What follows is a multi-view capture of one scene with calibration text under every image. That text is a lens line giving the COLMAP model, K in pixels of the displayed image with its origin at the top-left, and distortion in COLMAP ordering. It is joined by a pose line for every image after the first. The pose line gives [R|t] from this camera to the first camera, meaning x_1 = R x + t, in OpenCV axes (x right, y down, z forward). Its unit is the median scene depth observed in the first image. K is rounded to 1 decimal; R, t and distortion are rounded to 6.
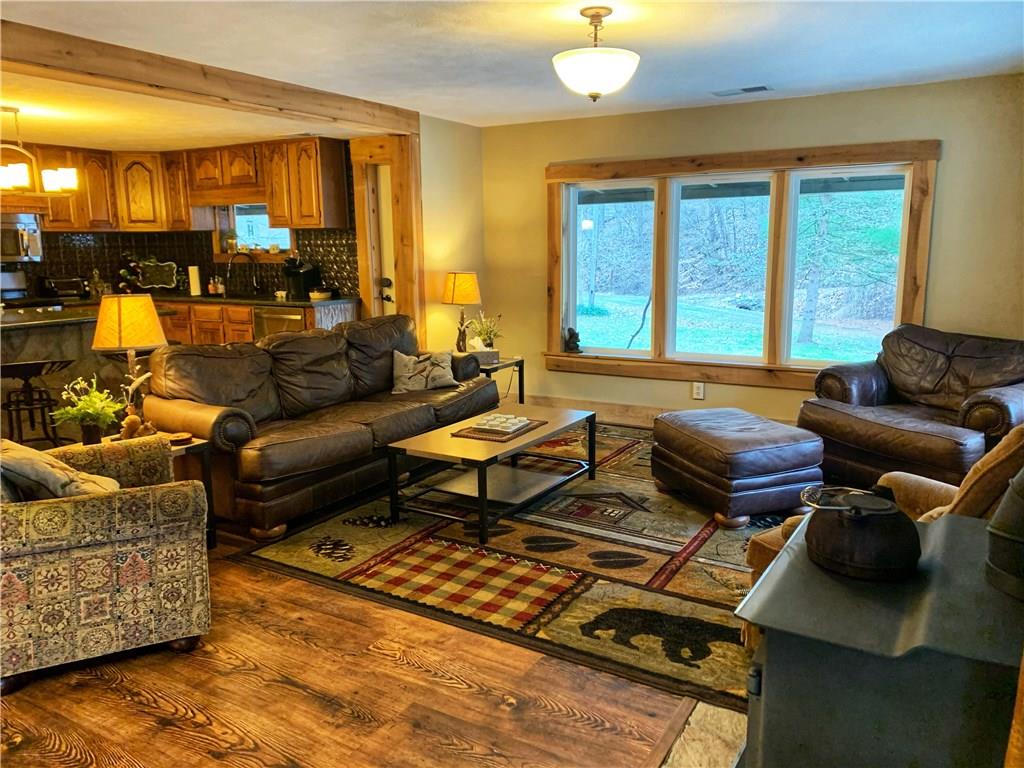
lens RADIAL K [[781.2, 0, 512.0], [0, 781.2, 384.0], [0, 0, 1]] dist [0.042197, -0.071414]
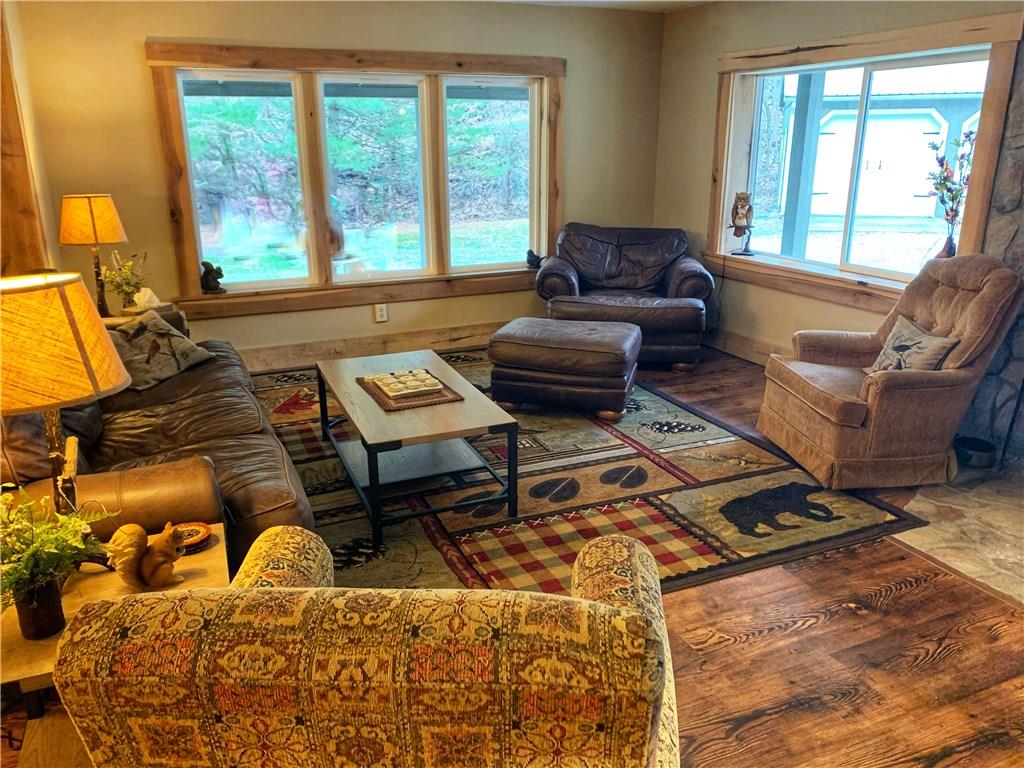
lens RADIAL K [[774.6, 0, 512.0], [0, 774.6, 384.0], [0, 0, 1]] dist [0.120554, -0.229118]
pose [[0.566043, -0.239110, 0.788937, -0.689797], [0.144906, 0.970970, 0.190313, -0.101030], [-0.811540, 0.006596, 0.584259, 0.513362]]
